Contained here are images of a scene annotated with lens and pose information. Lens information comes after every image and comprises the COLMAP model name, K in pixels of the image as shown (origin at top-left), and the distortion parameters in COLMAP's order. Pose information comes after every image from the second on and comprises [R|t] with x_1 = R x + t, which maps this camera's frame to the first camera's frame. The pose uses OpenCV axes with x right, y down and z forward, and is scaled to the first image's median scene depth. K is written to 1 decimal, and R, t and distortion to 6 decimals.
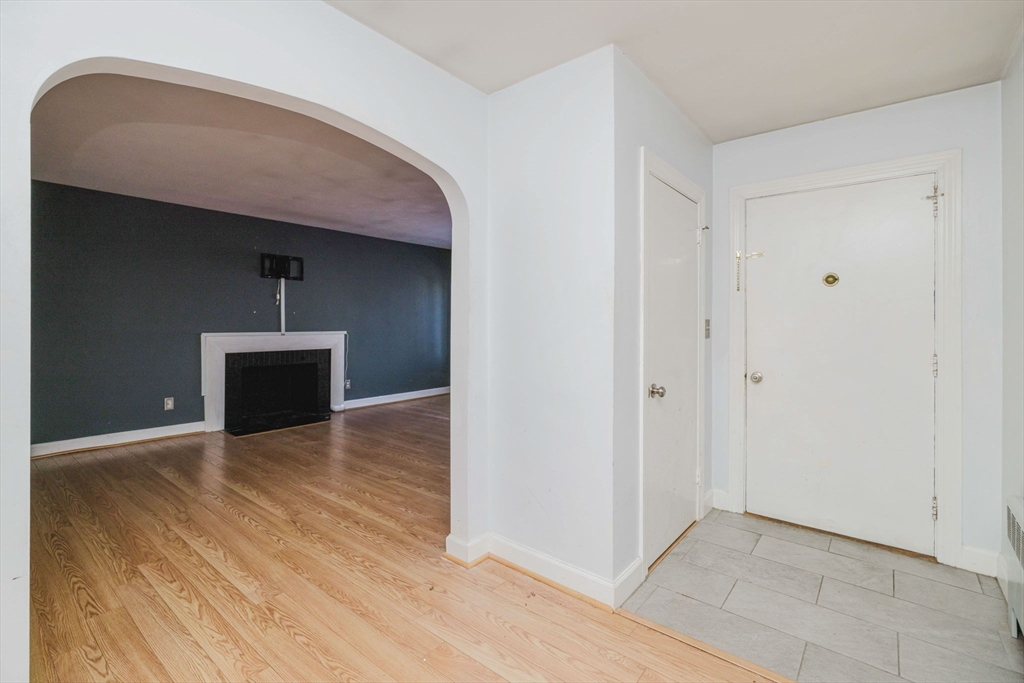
lens RADIAL K [[462.8, 0, 508.9], [0, 462.8, 325.2], [0, 0, 1]] dist [0.000848, 0.000287]
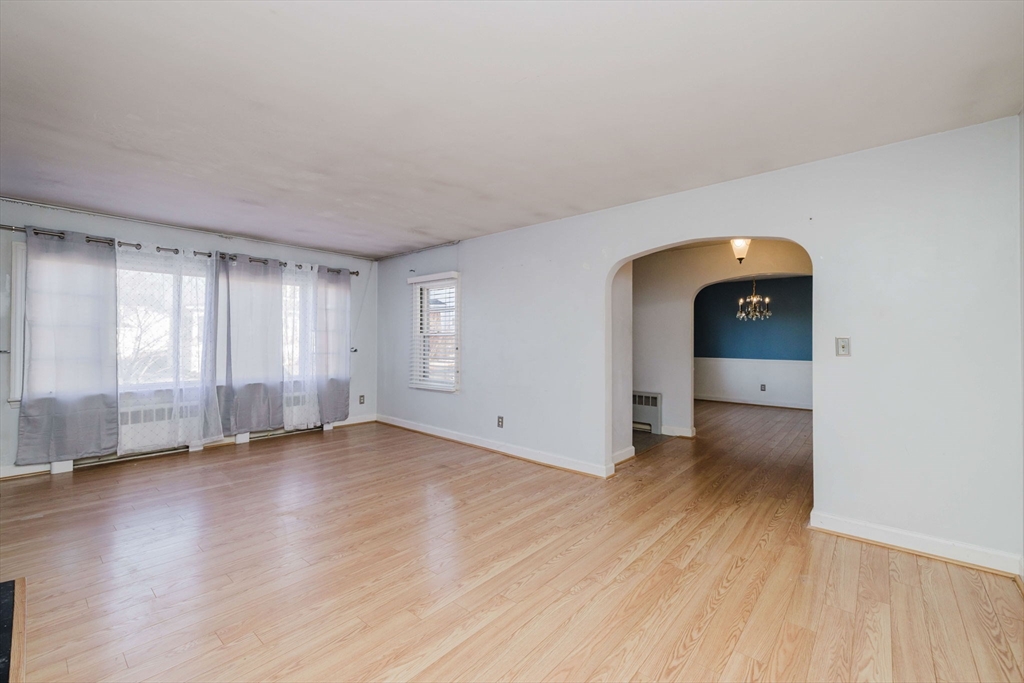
lens RADIAL K [[424.7, 0, 513.3], [0, 424.7, 338.0], [0, 0, 1]] dist [-0.001463, 0.000379]
pose [[0.029756, -0.000719, 0.999557, -0.810292], [0.001892, 0.999998, 0.000663, -0.011796], [-0.999555, 0.001871, 0.029757, 0.611393]]
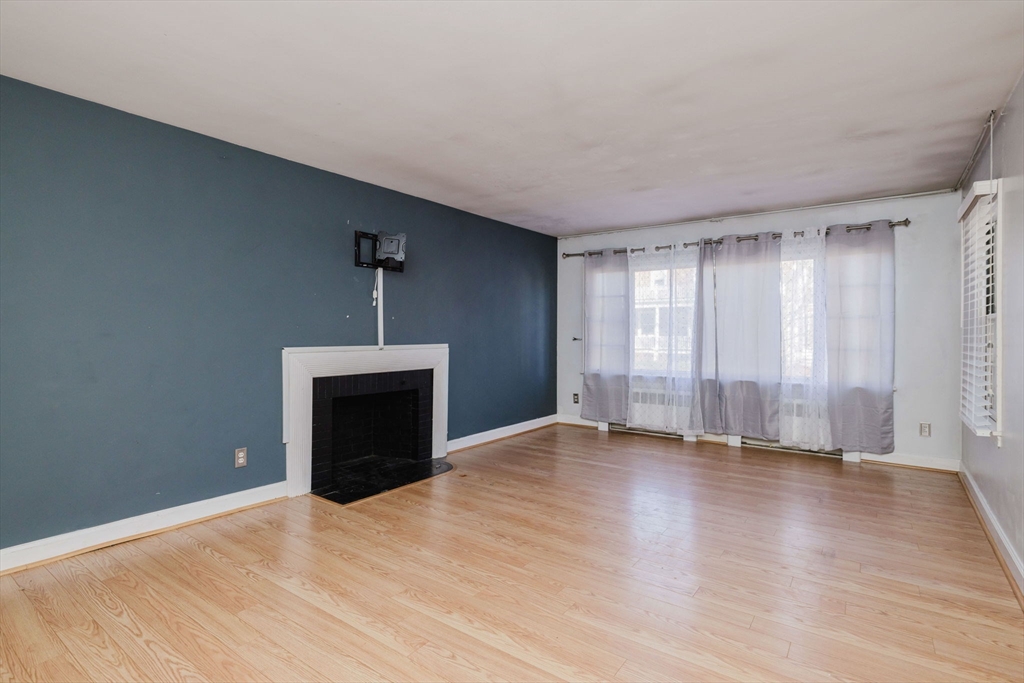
lens RADIAL K [[506.5, 0, 513.7], [0, 506.5, 335.5], [0, 0, 1]] dist [-0.000717, -0.000742]
pose [[0.998270, -0.003400, 0.058695, -0.363804], [0.003442, 0.999994, -0.000617, 0.000879], [-0.058693, 0.000818, 0.998276, 0.250083]]
